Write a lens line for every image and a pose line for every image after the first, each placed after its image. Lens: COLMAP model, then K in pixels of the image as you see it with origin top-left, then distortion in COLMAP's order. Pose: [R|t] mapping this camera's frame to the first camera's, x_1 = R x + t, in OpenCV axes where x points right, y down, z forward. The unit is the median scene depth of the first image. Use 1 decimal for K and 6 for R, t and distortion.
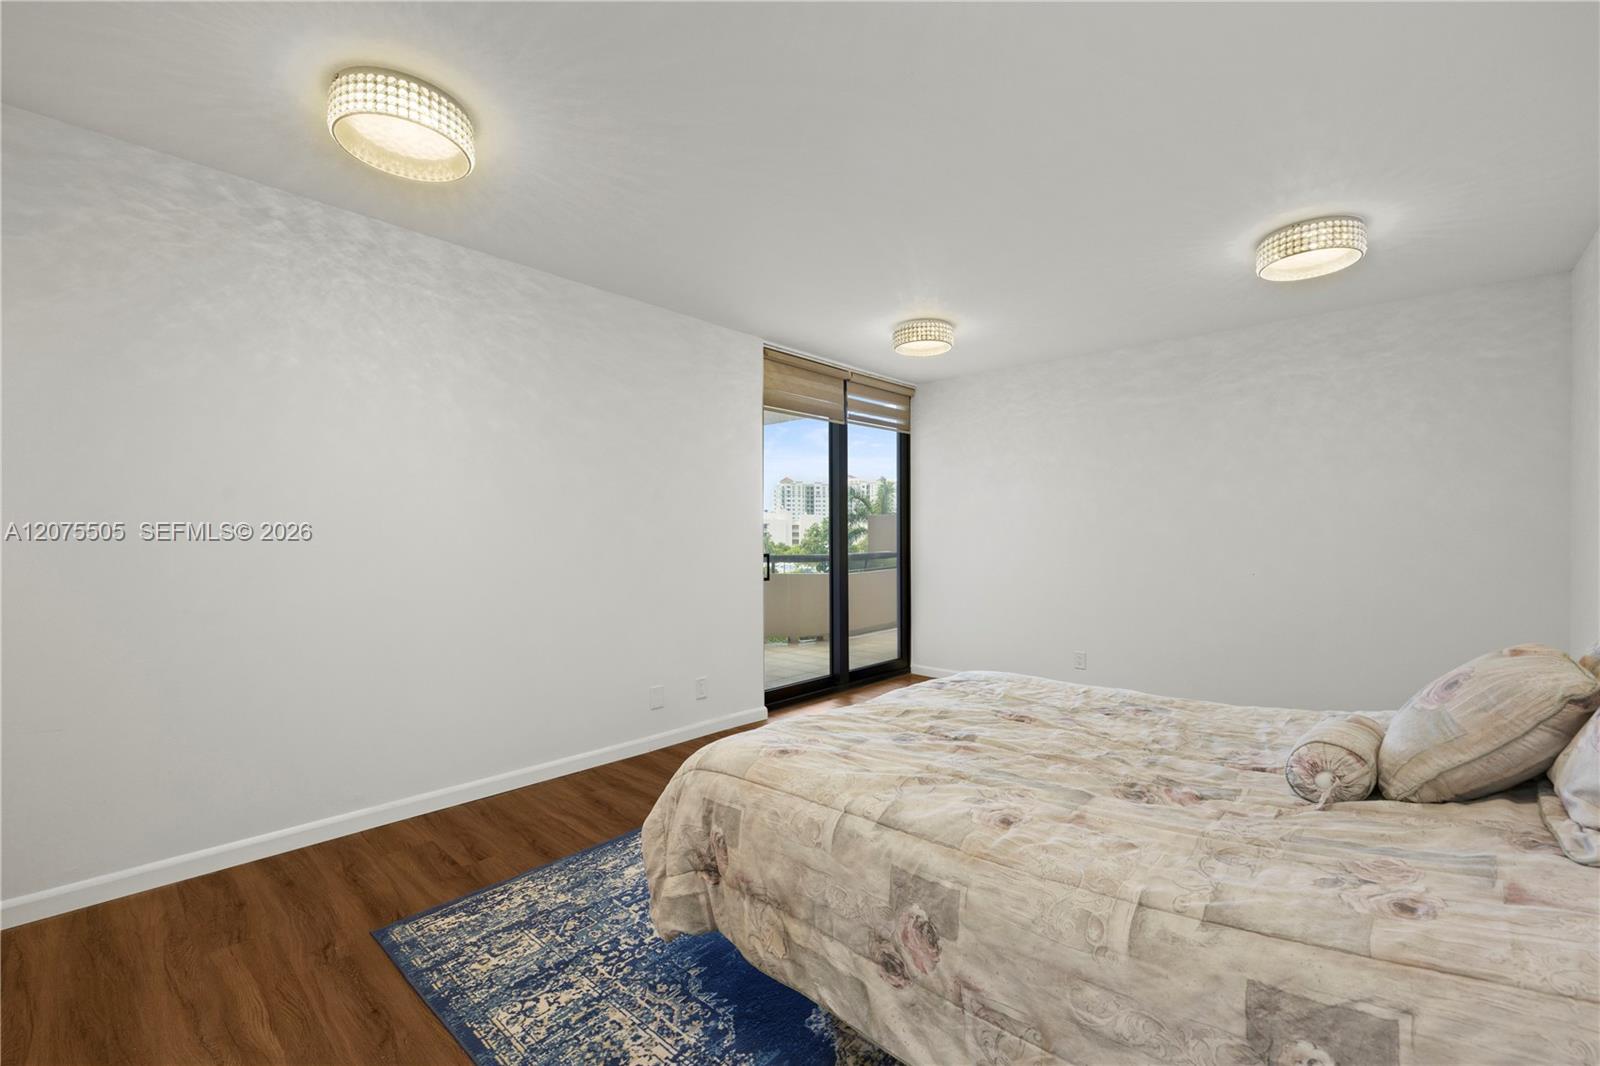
lens RADIAL K [[655.9, 0, 809.3], [0, 655.9, 539.0], [0, 0, 1]] dist [-0.003453, -0.000242]
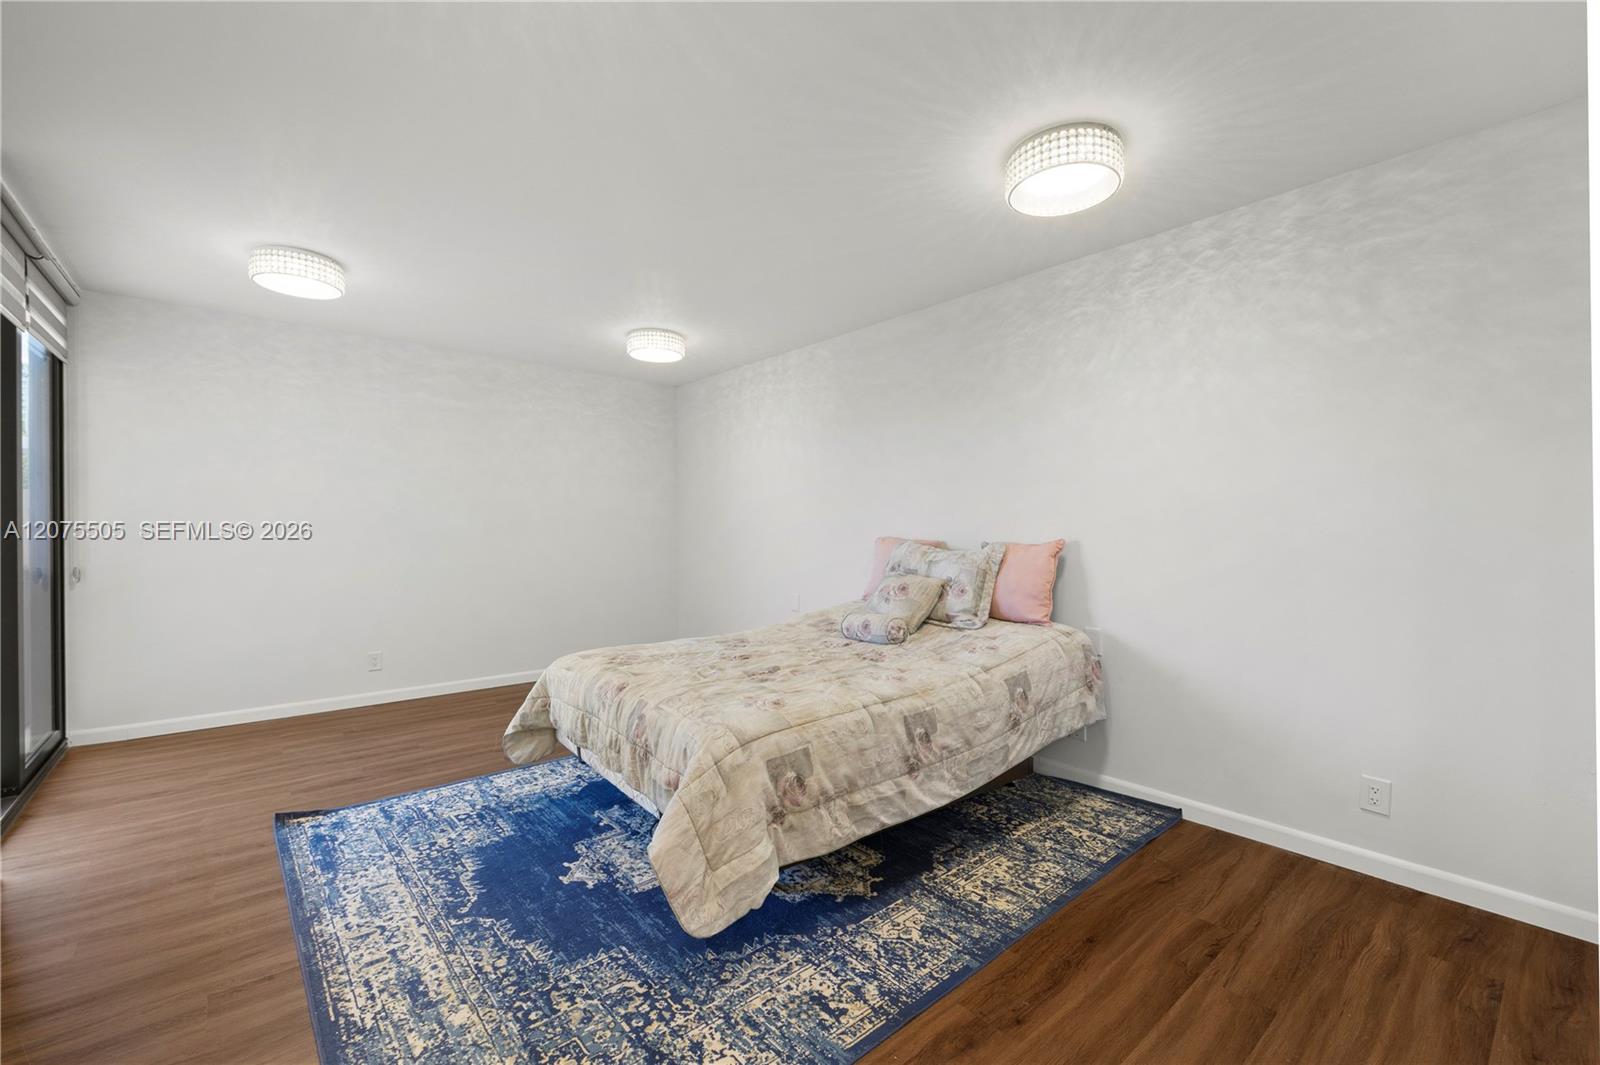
lens RADIAL K [[655.9, 0, 808.7], [0, 655.9, 529.1], [0, 0, 1]] dist [-0.003453, -0.000242]
pose [[0.146056, 0.003667, 0.989270, -1.375246], [0.002634, 0.999988, -0.004095, -0.001807], [-0.989273, 0.003203, 0.146044, 0.820872]]
